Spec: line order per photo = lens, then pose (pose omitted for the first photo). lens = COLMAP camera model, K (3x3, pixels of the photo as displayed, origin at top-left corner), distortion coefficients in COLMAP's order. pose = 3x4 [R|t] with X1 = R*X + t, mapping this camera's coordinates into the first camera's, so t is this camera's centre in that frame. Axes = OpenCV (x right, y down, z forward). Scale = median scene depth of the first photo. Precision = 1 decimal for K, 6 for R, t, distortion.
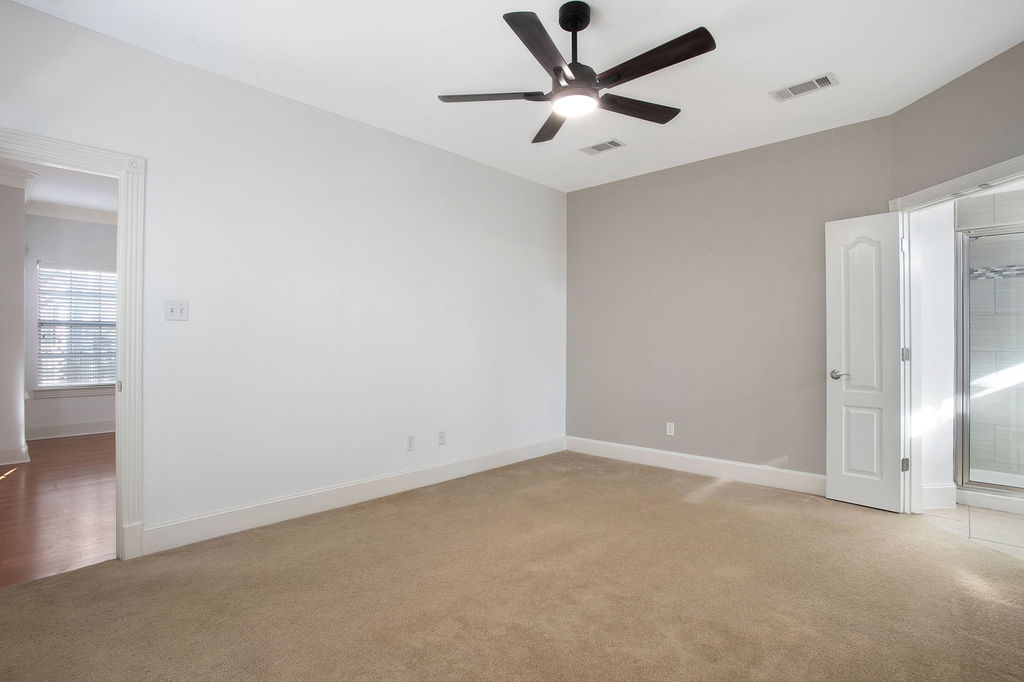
lens RADIAL K [[506.1, 0, 505.2], [0, 506.1, 337.0], [0, 0, 1]] dist [-0.074548, 0.032723]
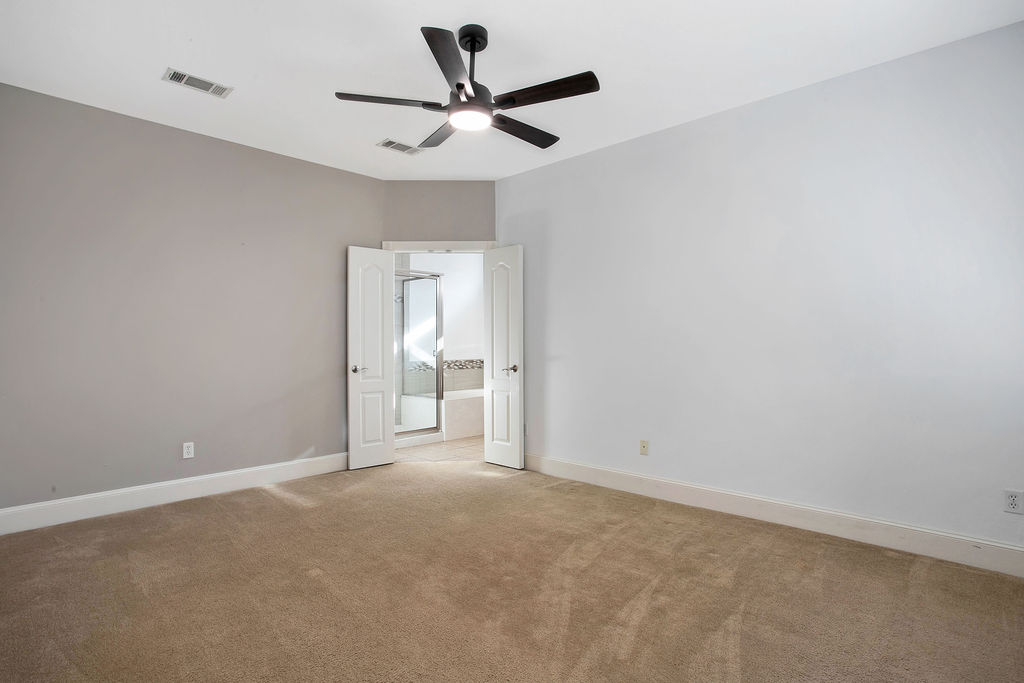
lens RADIAL K [[506.1, 0, 505.2], [0, 506.1, 337.5], [0, 0, 1]] dist [-0.074548, 0.032723]
pose [[0.006216, 0.011270, 0.999917, -0.614488], [0.000082, 0.999936, -0.011271, 0.010255], [-0.999981, 0.000152, 0.006215, 0.617210]]
